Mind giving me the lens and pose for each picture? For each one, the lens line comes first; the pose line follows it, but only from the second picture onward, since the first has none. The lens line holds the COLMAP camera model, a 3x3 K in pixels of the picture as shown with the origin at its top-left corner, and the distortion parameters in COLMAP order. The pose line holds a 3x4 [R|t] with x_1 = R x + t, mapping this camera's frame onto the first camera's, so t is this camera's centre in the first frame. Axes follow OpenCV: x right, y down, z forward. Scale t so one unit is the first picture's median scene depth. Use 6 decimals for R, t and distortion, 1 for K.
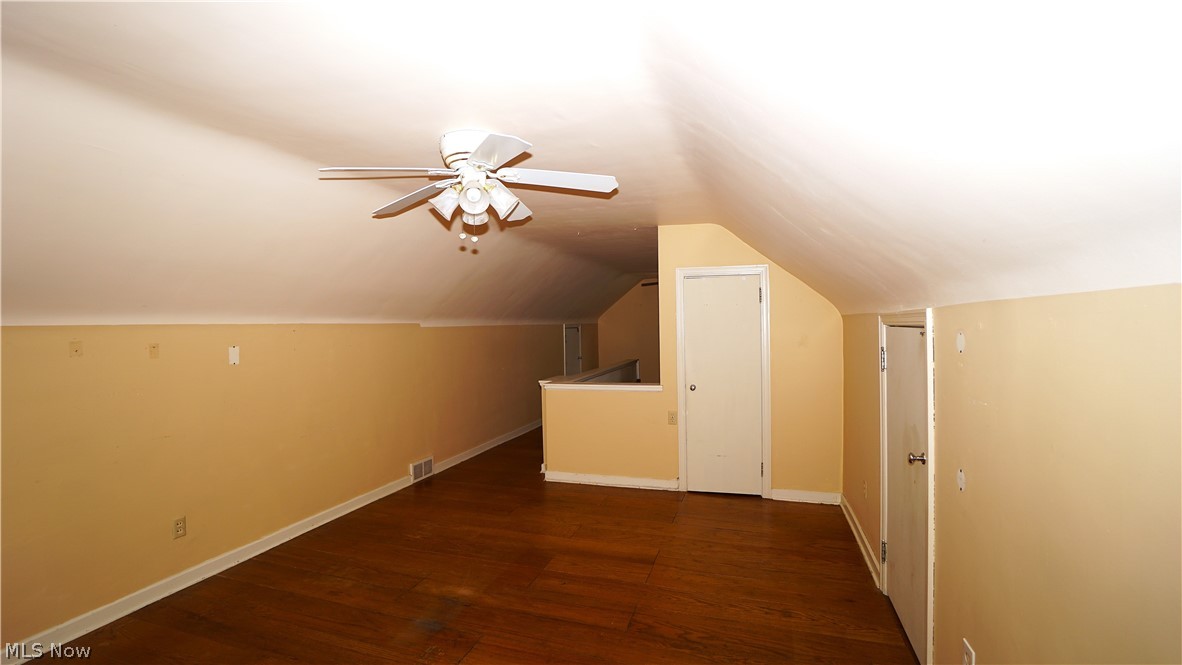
lens RADIAL K [[518.9, 0, 583.5], [0, 518.9, 332.8], [0, 0, 1]] dist [-0.060819, 0.020676]
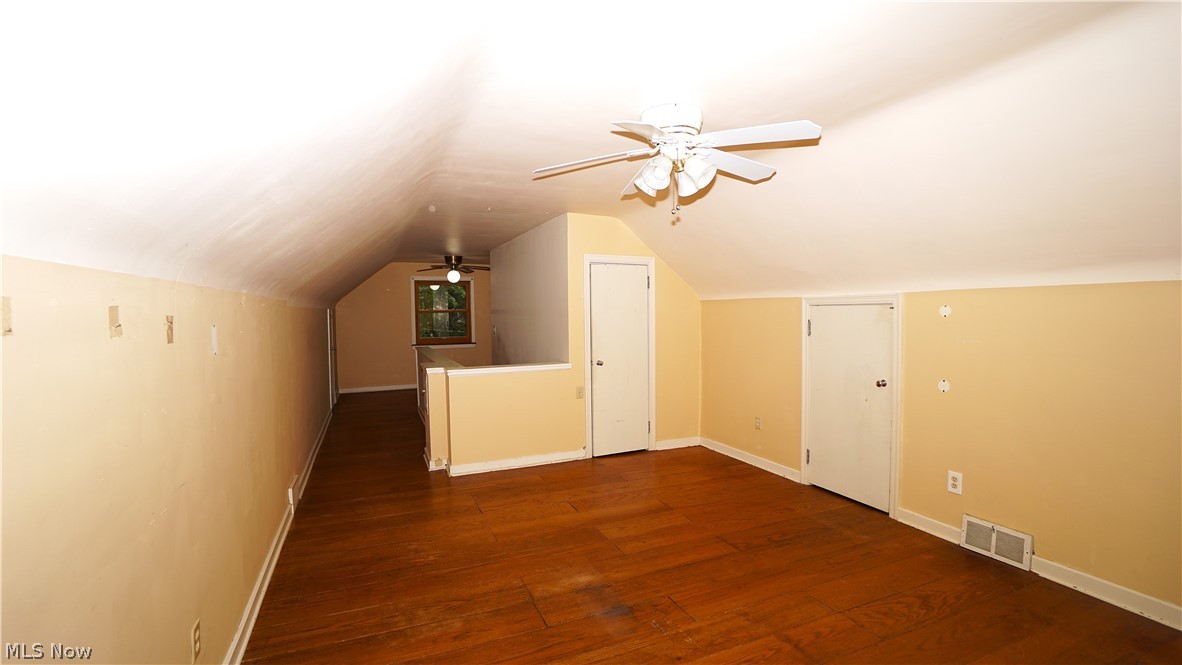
lens RADIAL K [[518.9, 0, 583.5], [0, 518.9, 332.8], [0, 0, 1]] dist [-0.060819, 0.020676]
pose [[0.744960, -0.014597, 0.666950, -0.603331], [0.006166, 0.999869, 0.014996, 0.026227], [-0.667081, -0.007059, 0.744952, 0.207818]]
